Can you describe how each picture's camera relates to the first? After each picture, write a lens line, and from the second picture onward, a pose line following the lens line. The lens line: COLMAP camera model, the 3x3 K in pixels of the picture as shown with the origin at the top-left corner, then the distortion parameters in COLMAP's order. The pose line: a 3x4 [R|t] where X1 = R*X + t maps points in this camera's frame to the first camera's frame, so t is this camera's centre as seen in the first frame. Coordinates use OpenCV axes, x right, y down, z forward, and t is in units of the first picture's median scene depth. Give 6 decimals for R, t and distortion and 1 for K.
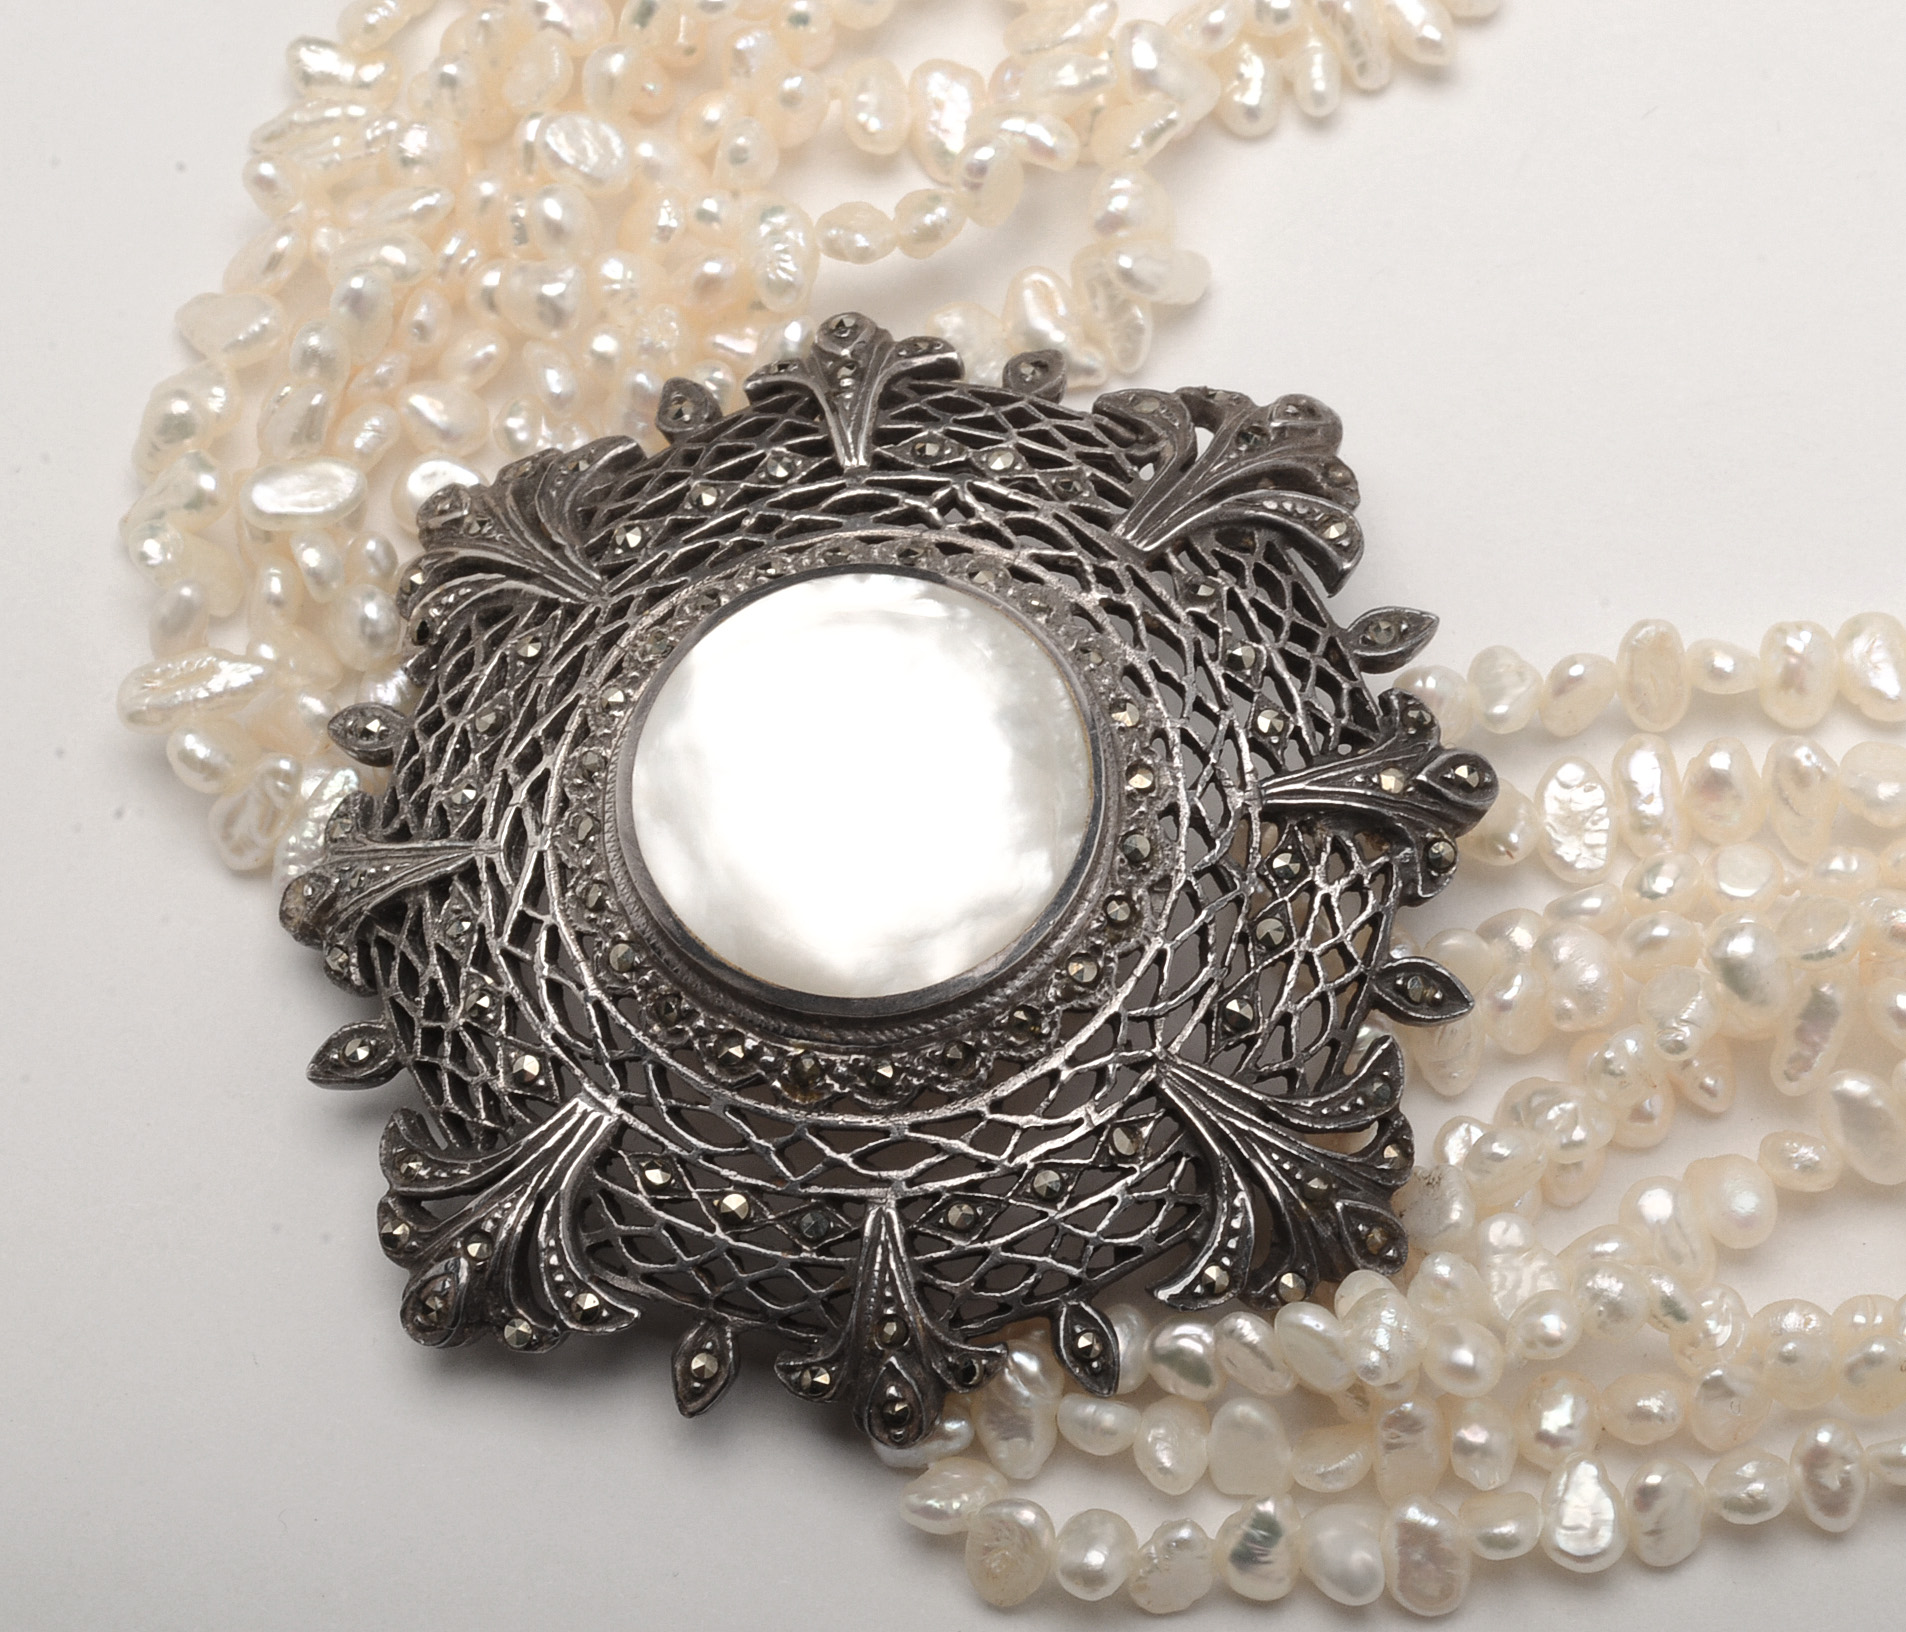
lens RADIAL K [[5712.4, 0, 963.8], [0, 5712.4, 812.4], [0, 0, 1]] dist [-0.051776, 0.000000]
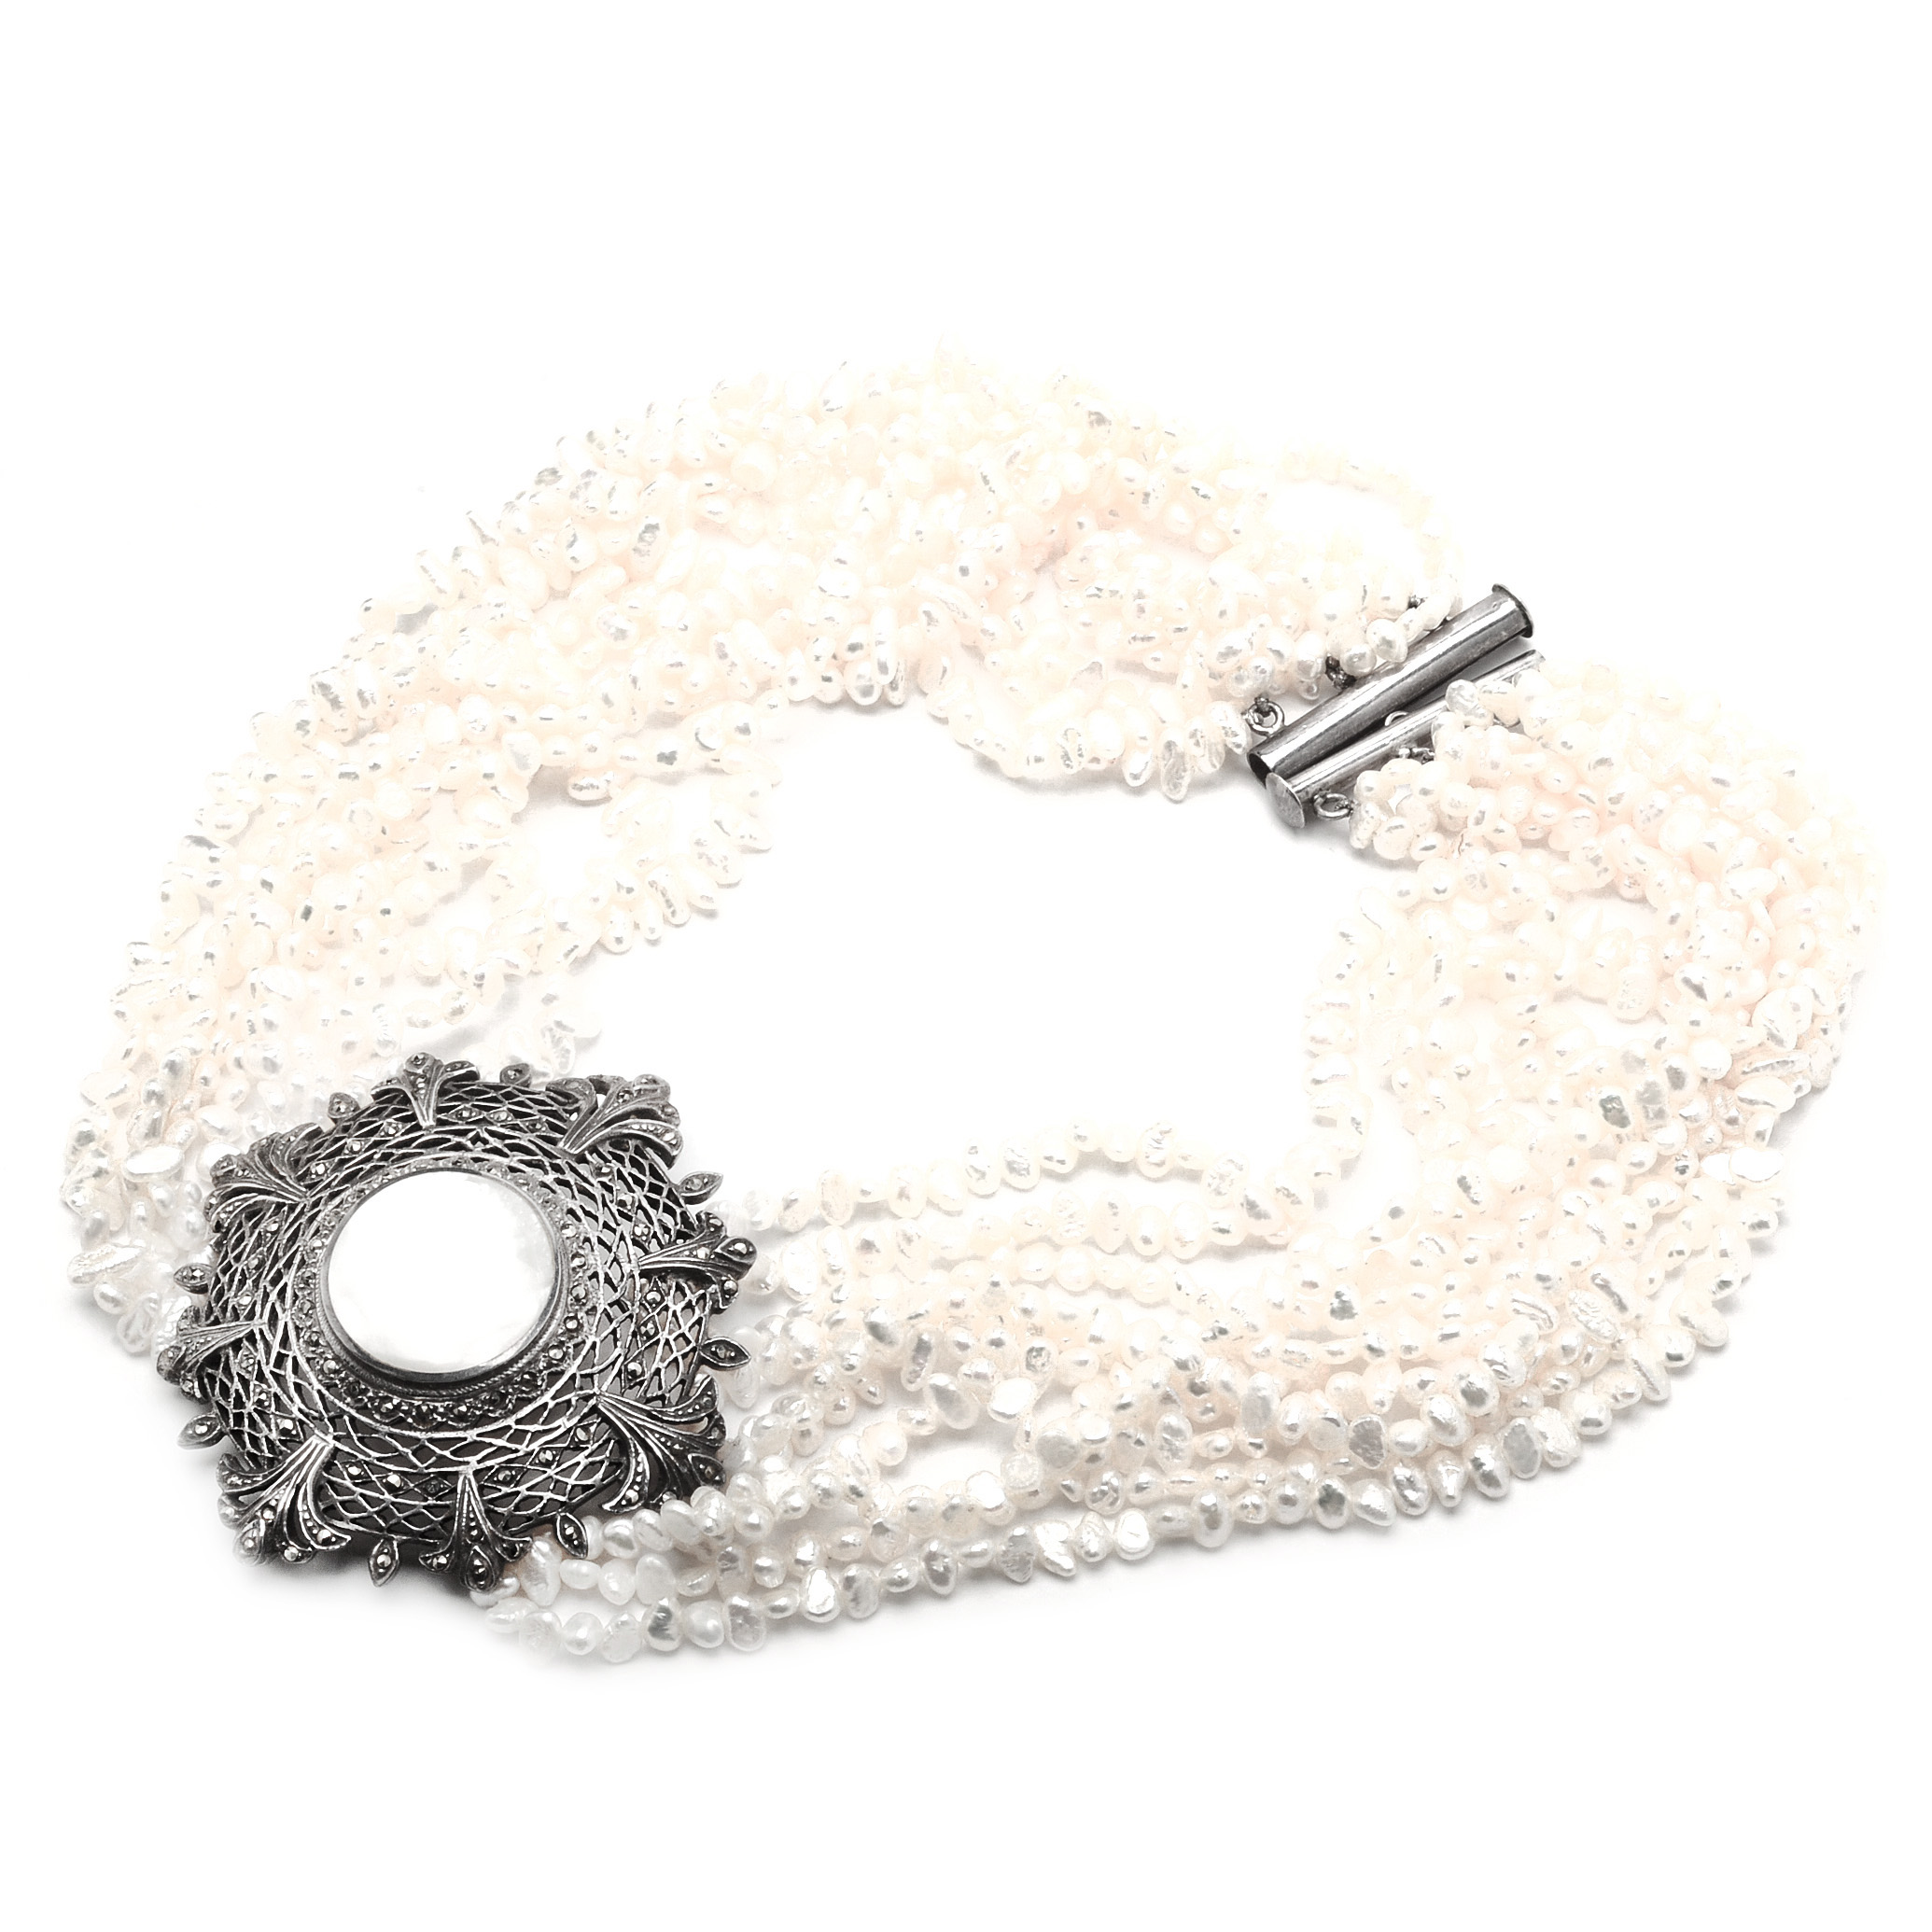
lens RADIAL K [[6762.0, 0, 960.7], [0, 6762.0, 961.6], [0, 0, 1]] dist [-0.067469, 0.000000]
pose [[0.995816, -0.079126, 0.045709, 0.064451], [0.085180, 0.984888, -0.150801, 0.261556], [-0.033086, 0.154064, 0.987507, -1.384775]]
